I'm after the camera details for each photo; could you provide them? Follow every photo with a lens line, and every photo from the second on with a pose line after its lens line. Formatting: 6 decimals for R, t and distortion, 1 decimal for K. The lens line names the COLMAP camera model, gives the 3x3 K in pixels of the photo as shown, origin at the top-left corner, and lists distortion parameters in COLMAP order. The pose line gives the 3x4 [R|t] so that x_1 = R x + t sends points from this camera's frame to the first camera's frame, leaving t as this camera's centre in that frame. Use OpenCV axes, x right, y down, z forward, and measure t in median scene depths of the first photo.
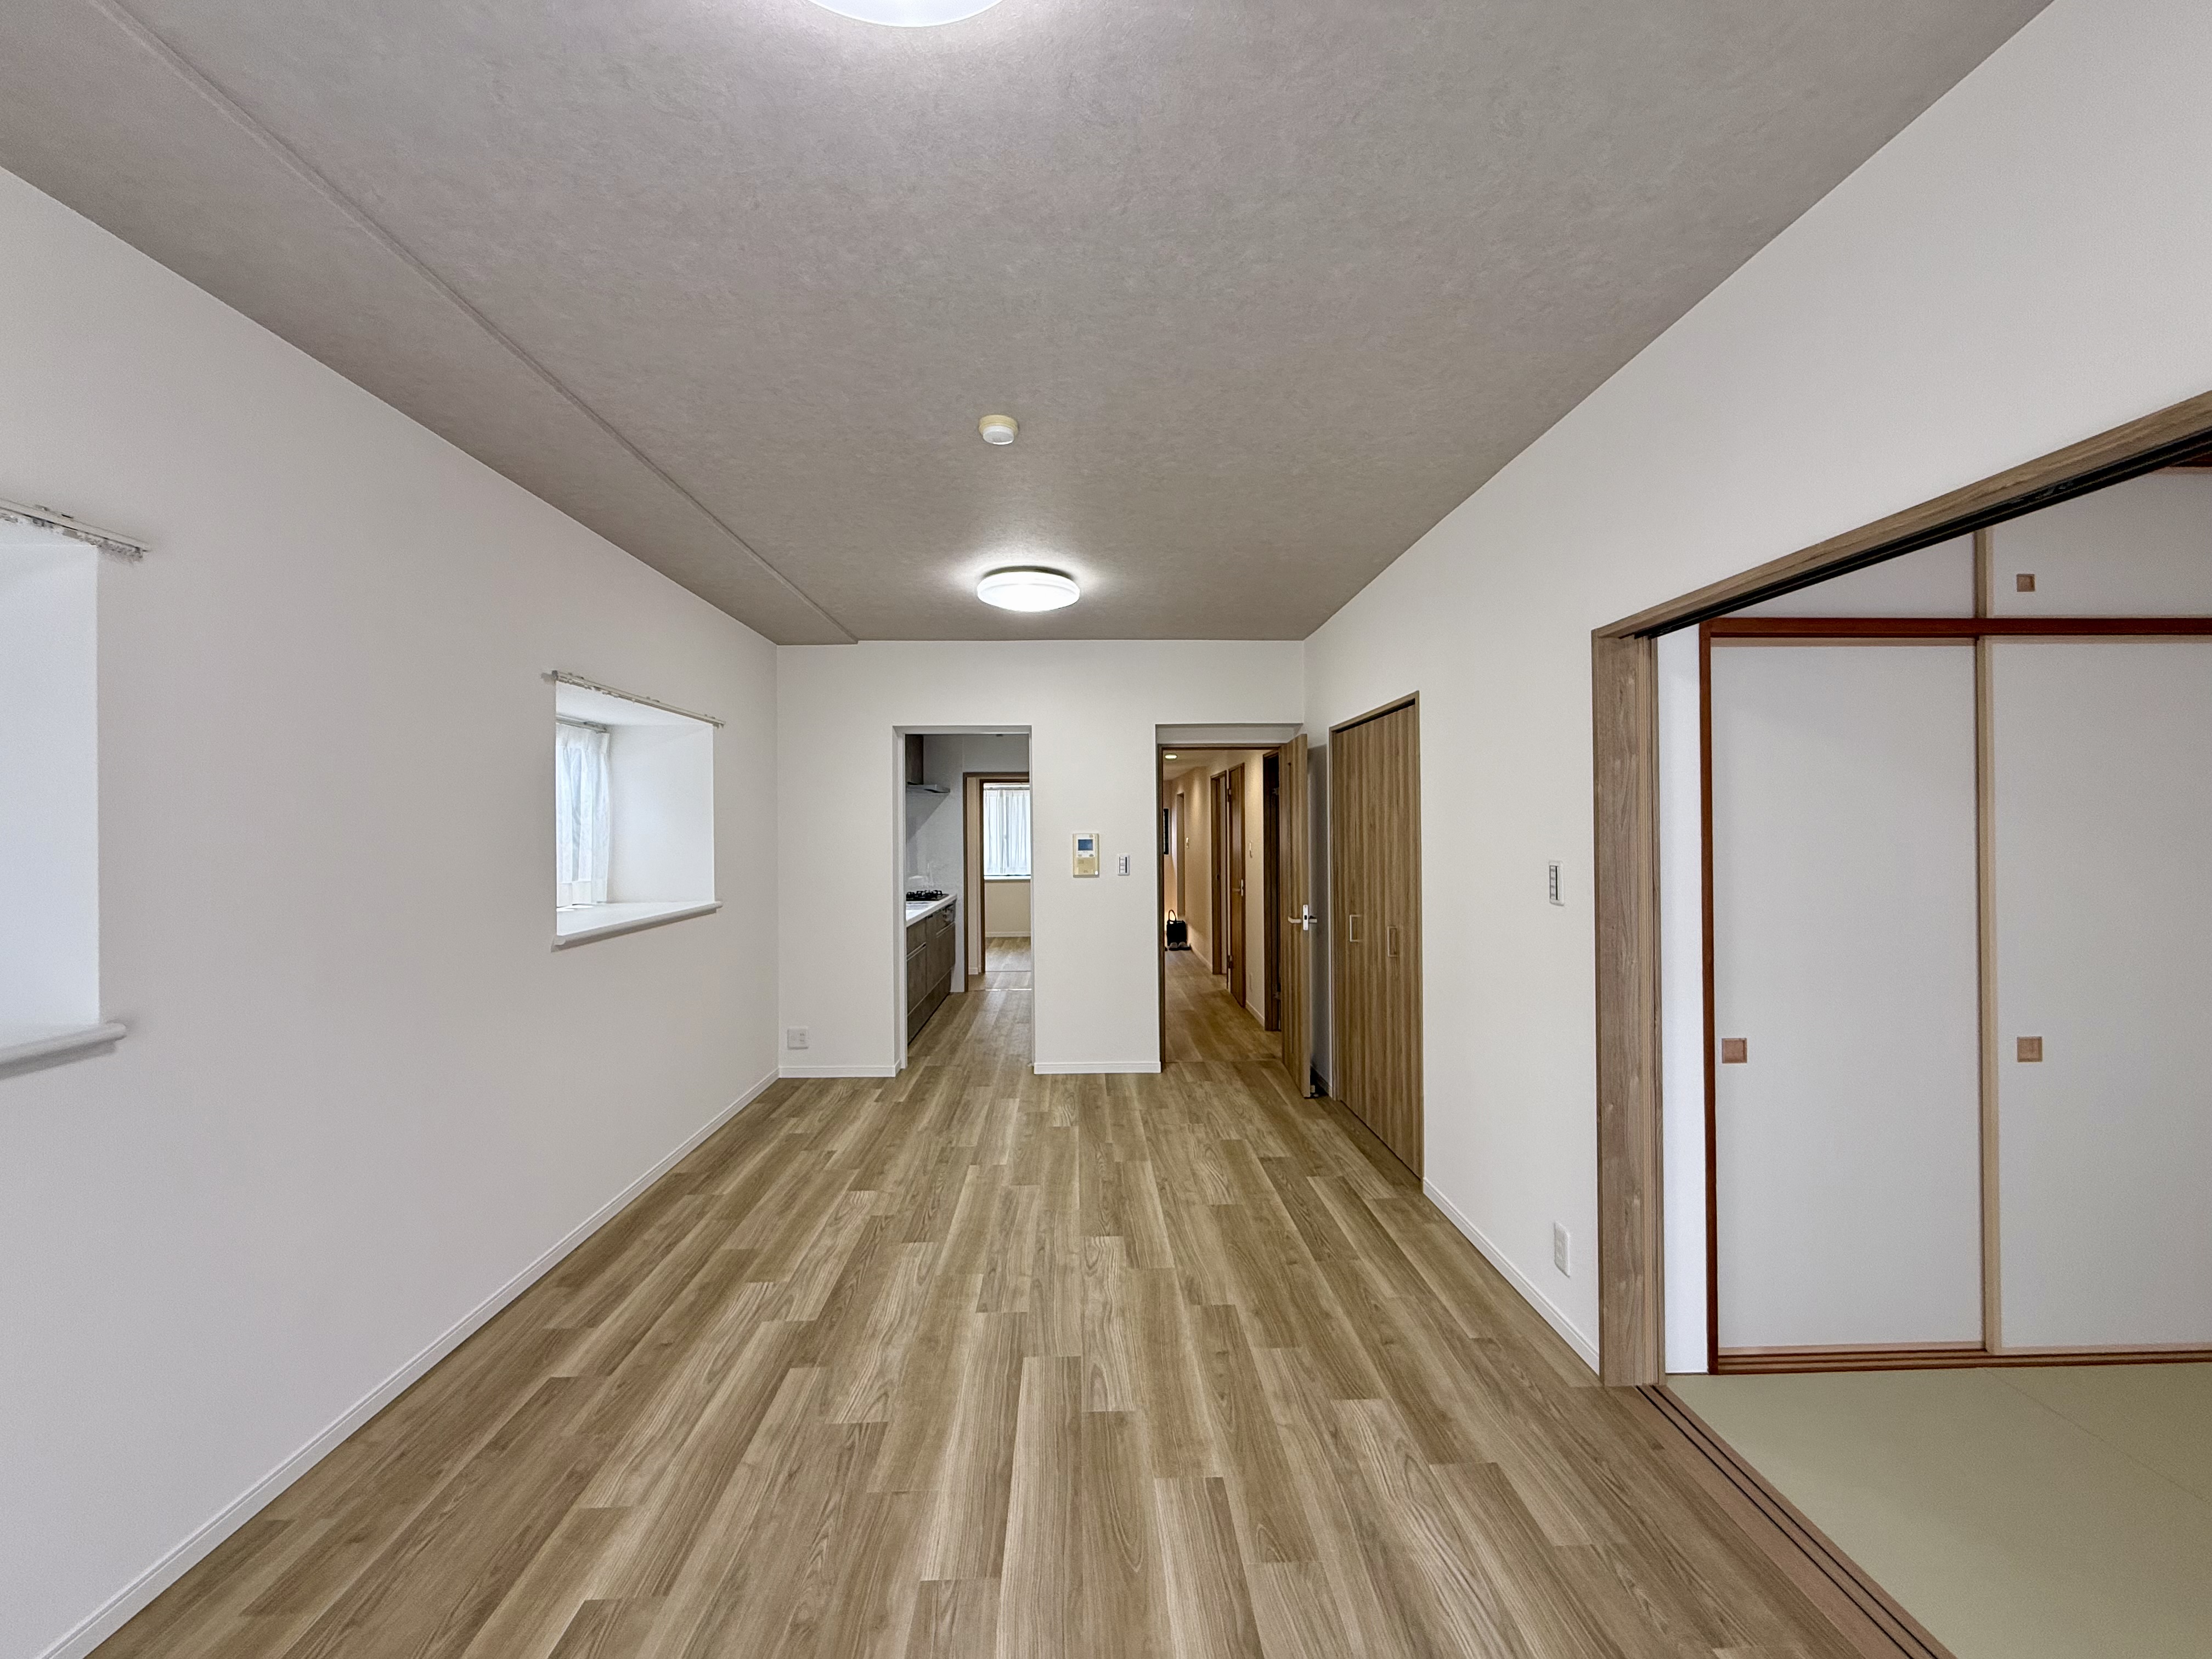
lens RADIAL K [[879.4, 0, 1100.6], [0, 879.4, 826.4], [0, 0, 1]] dist [0.000181, -0.000189]
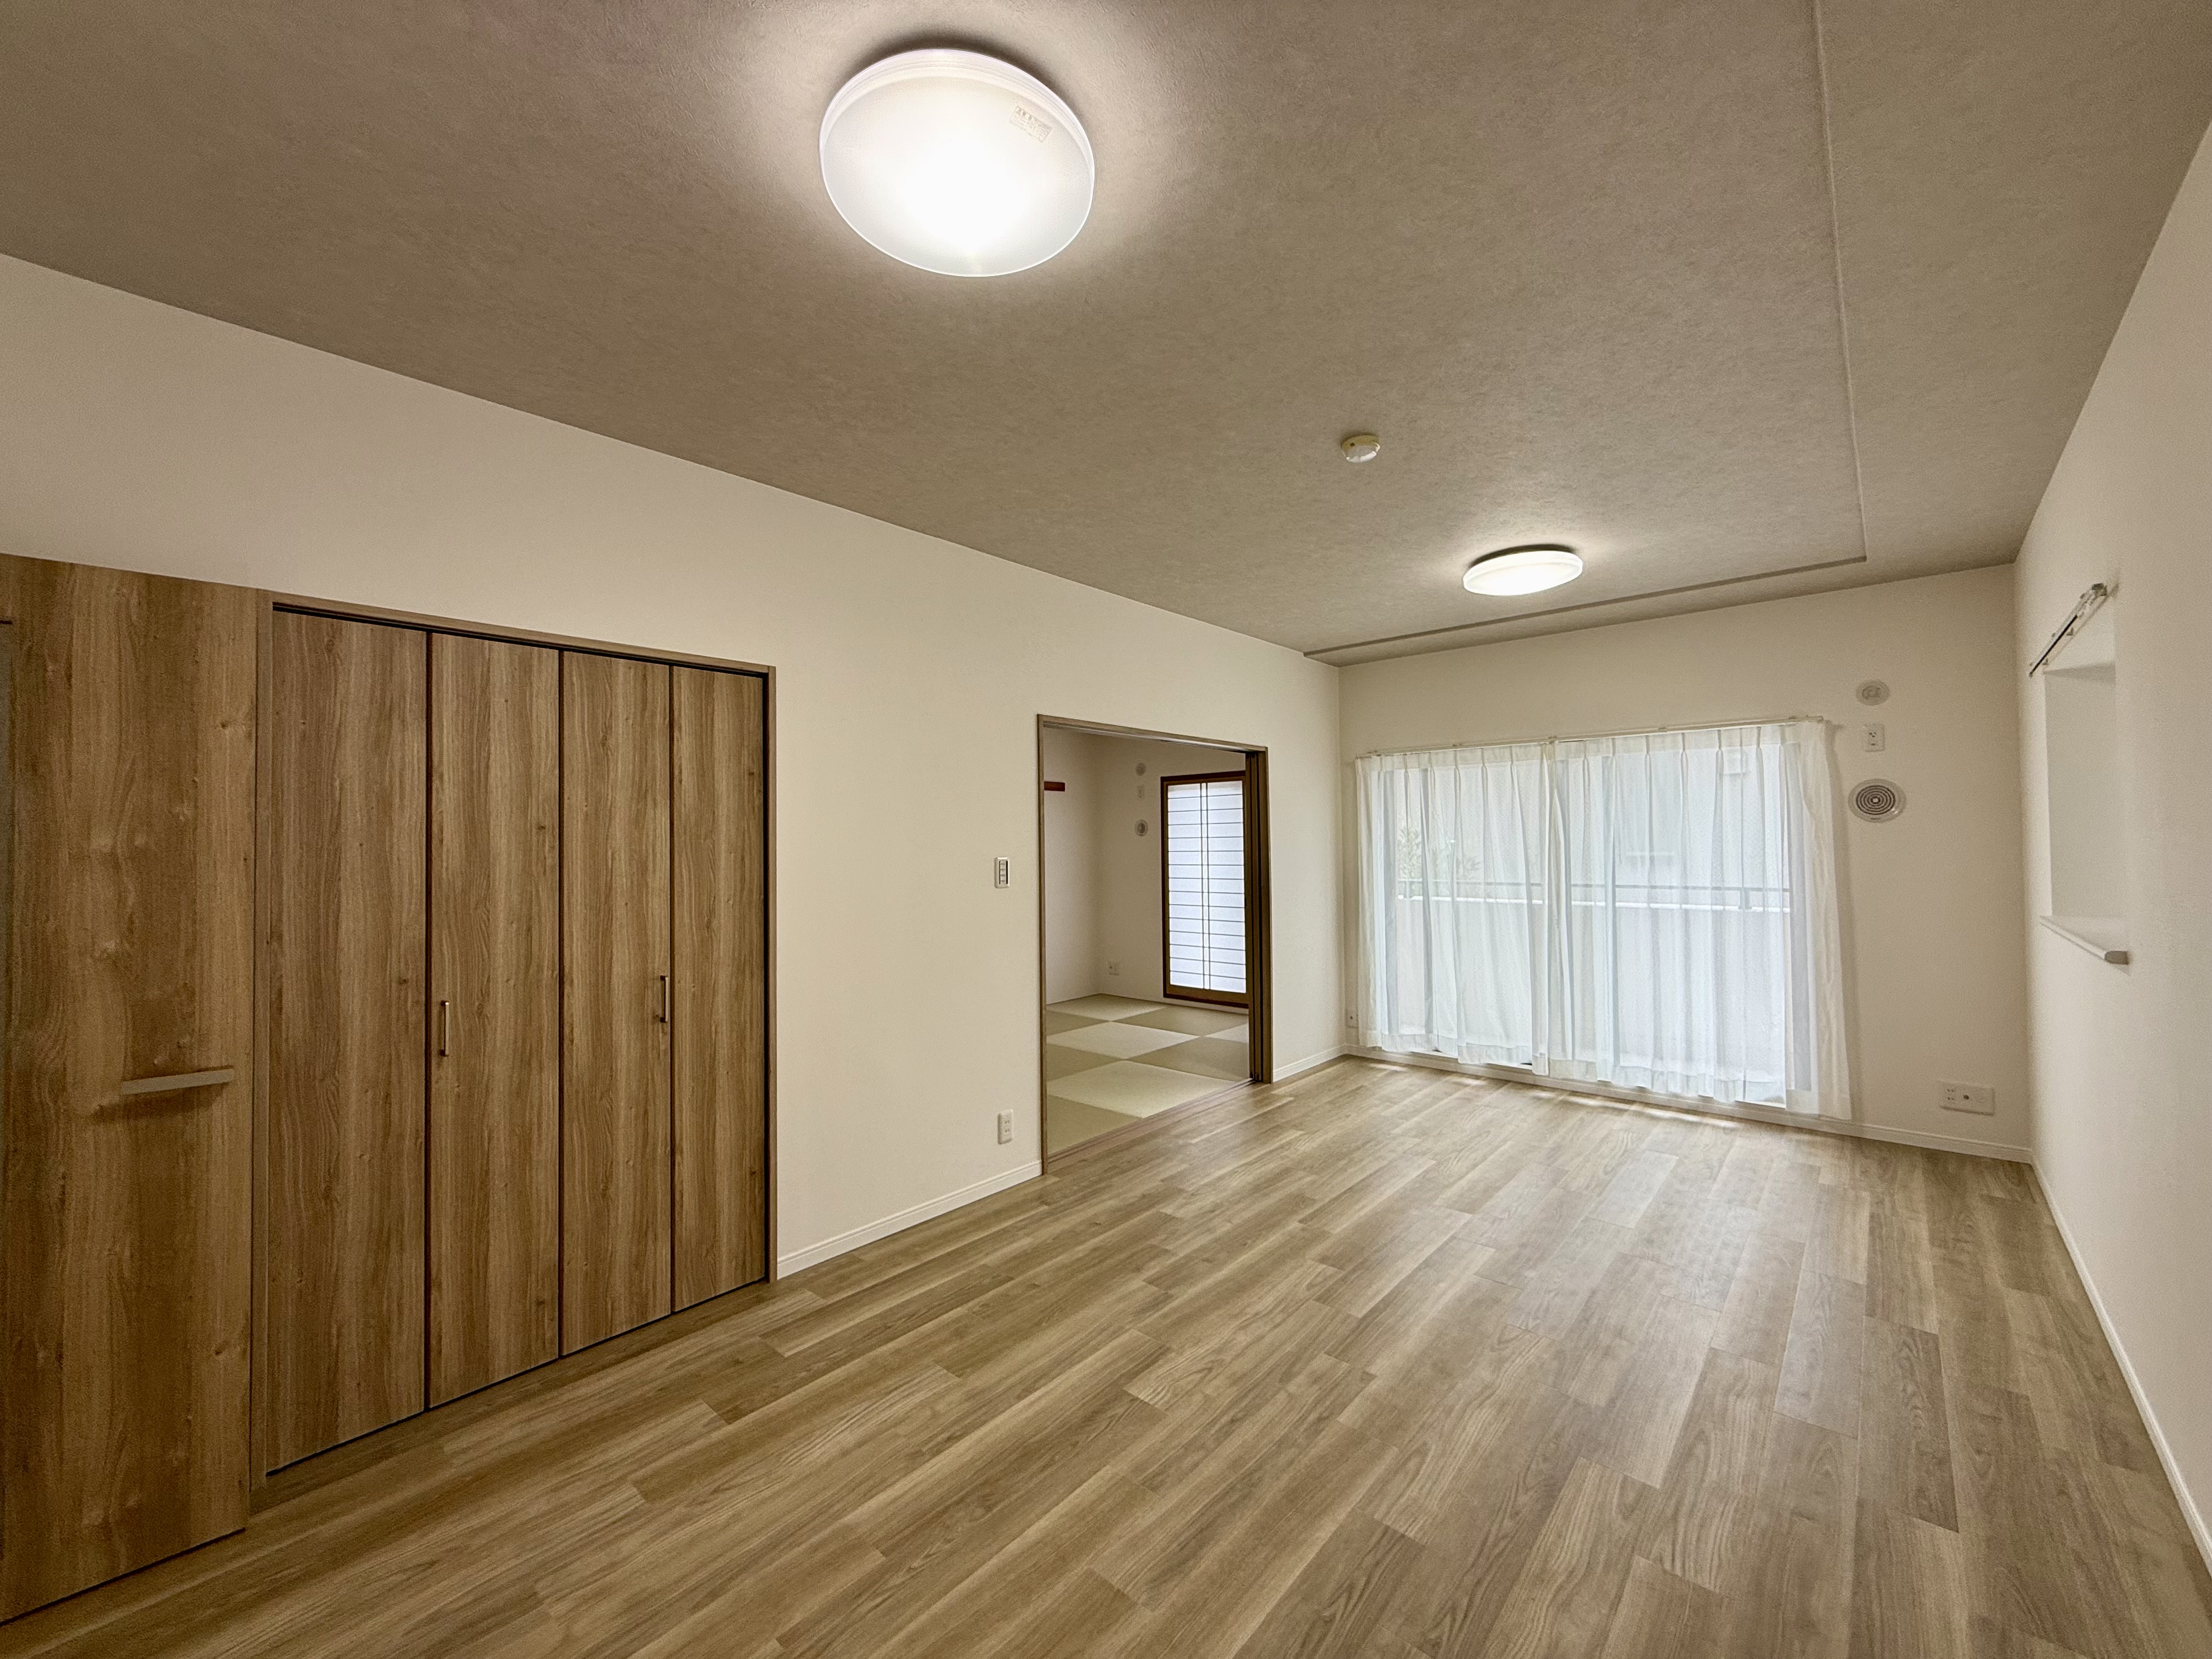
lens RADIAL K [[879.4, 0, 1100.6], [0, 879.4, 826.4], [0, 0, 1]] dist [0.000181, -0.000189]
pose [[-0.725227, 0.030680, 0.687826, -0.567922], [0.013683, 0.999452, -0.030152, 0.032684], [-0.688374, -0.012455, -0.725249, 1.857094]]
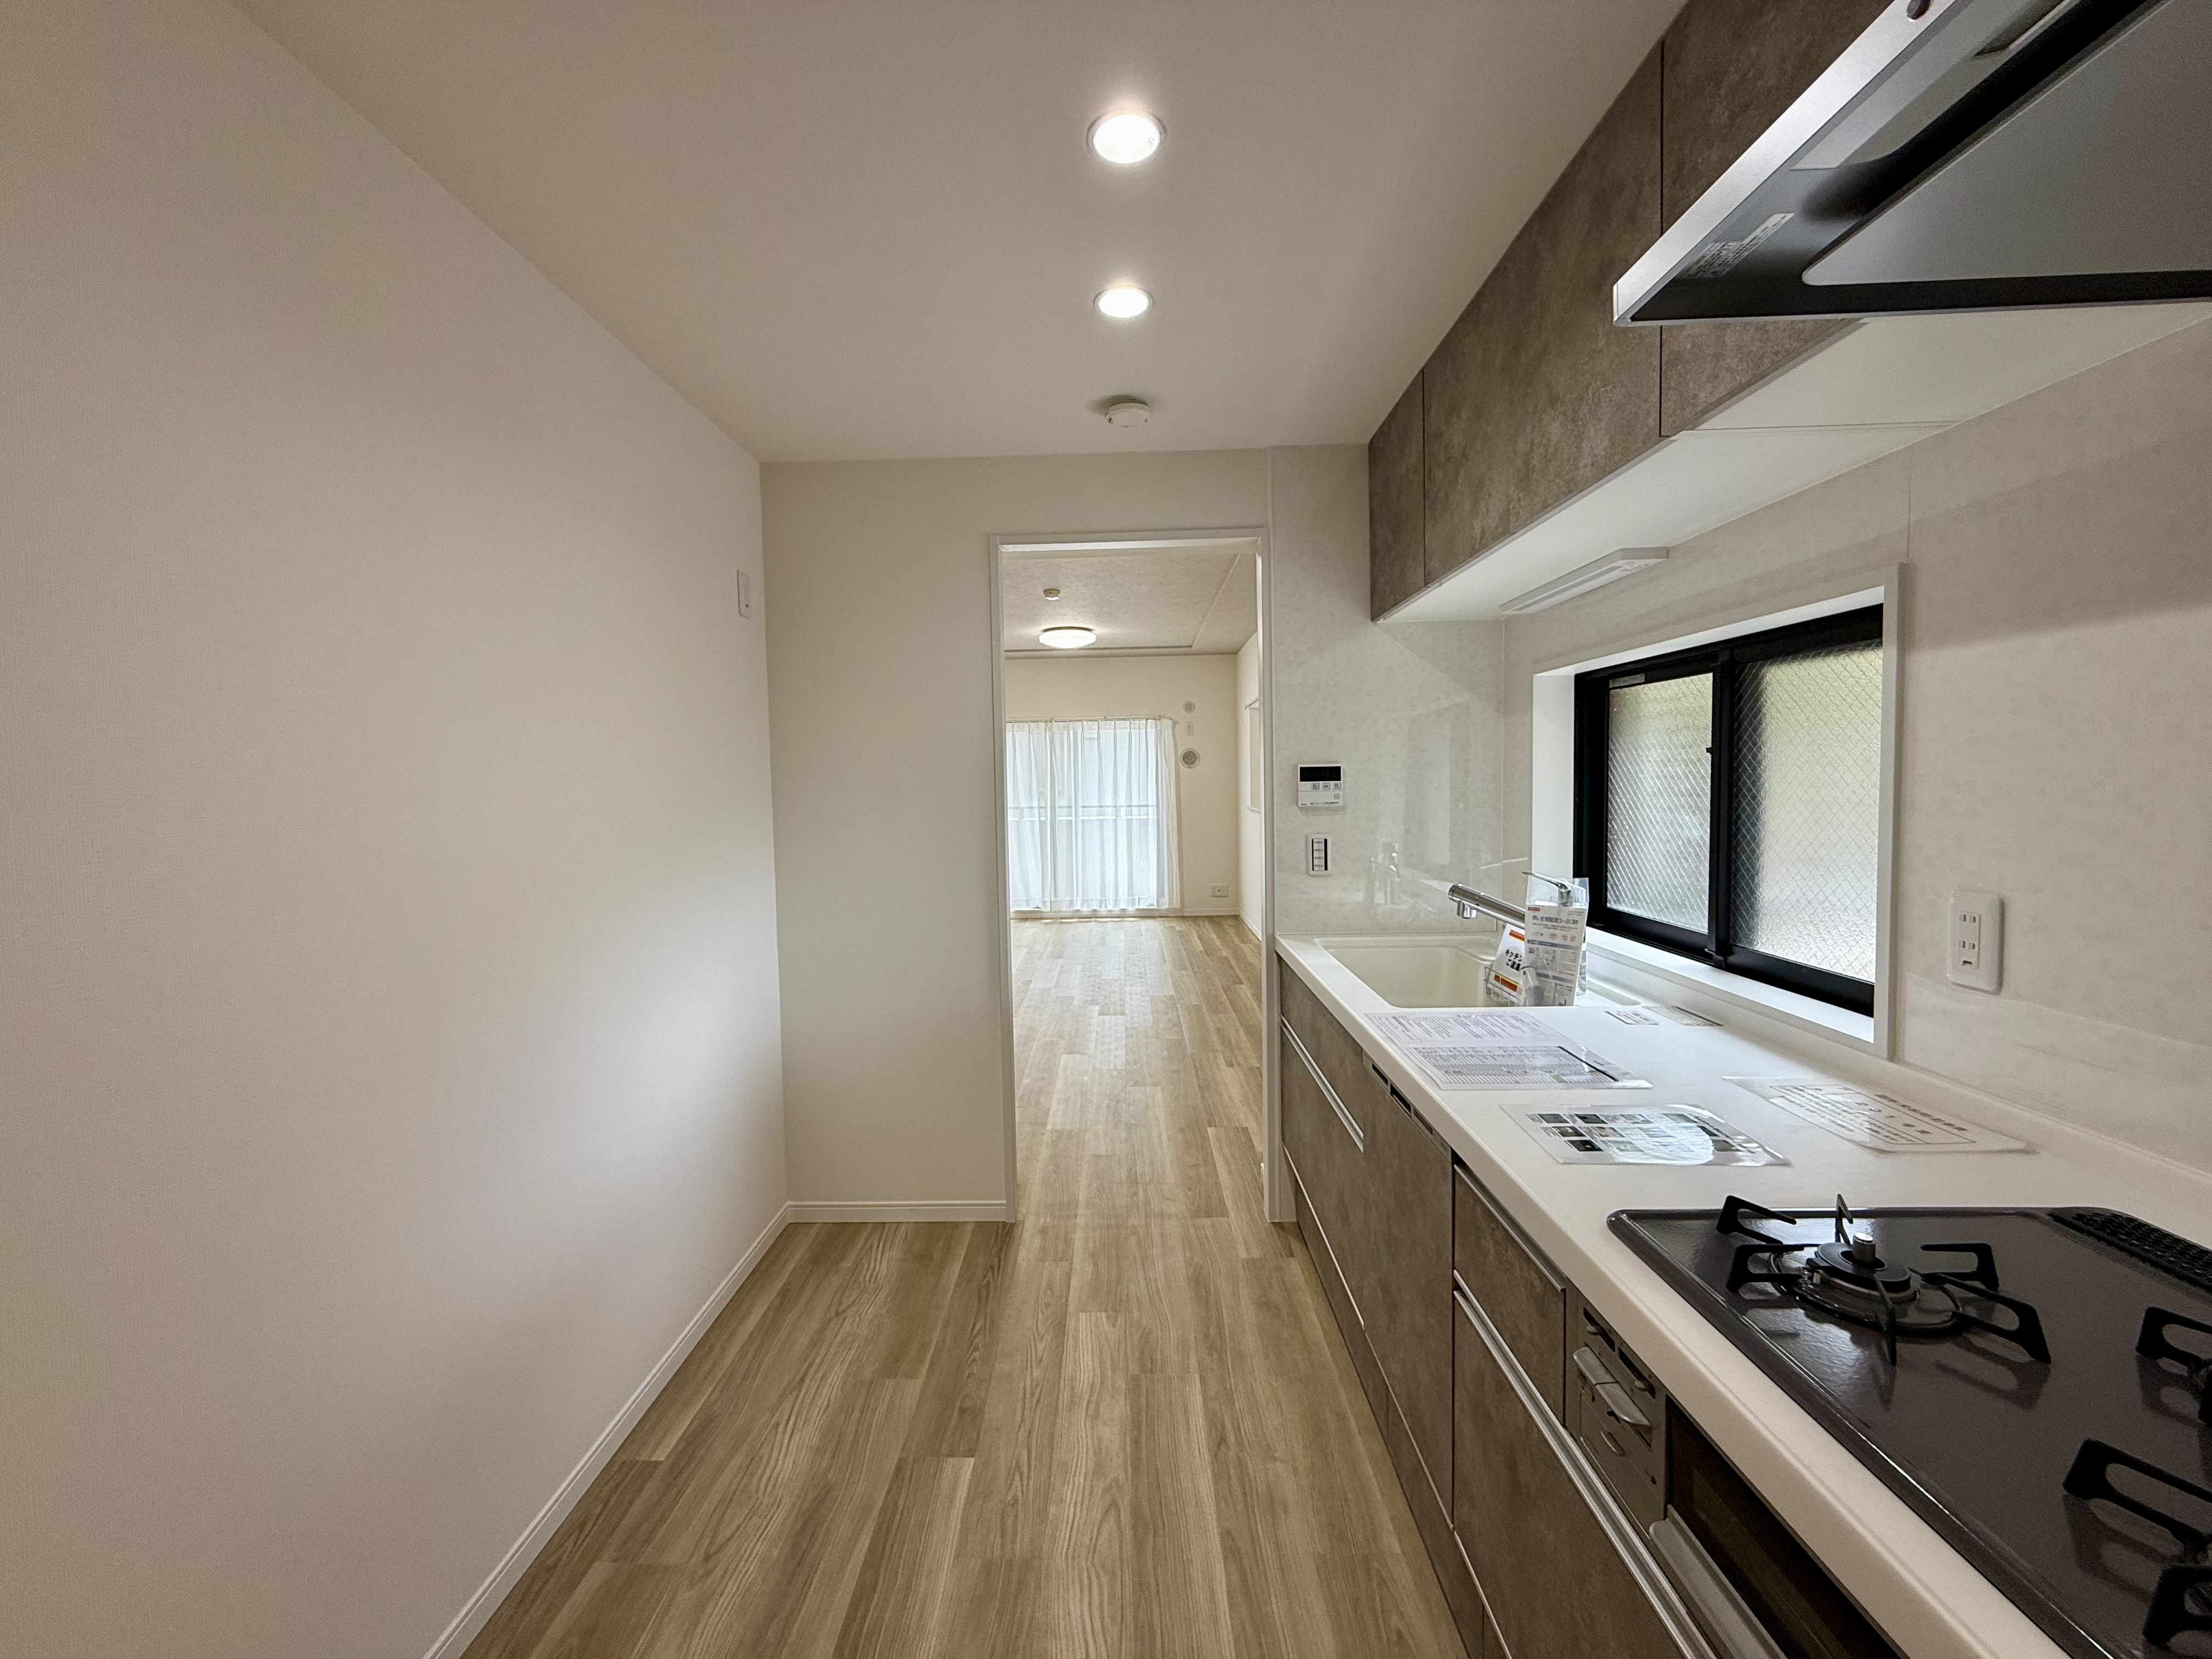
lens RADIAL K [[879.4, 0, 1100.6], [0, 879.4, 826.4], [0, 0, 1]] dist [0.000181, -0.000189]
pose [[-0.998145, 0.025756, 0.055162, -0.334264], [0.028256, 0.998586, 0.045029, 0.057581], [-0.053924, 0.046504, -0.997462, 3.119860]]
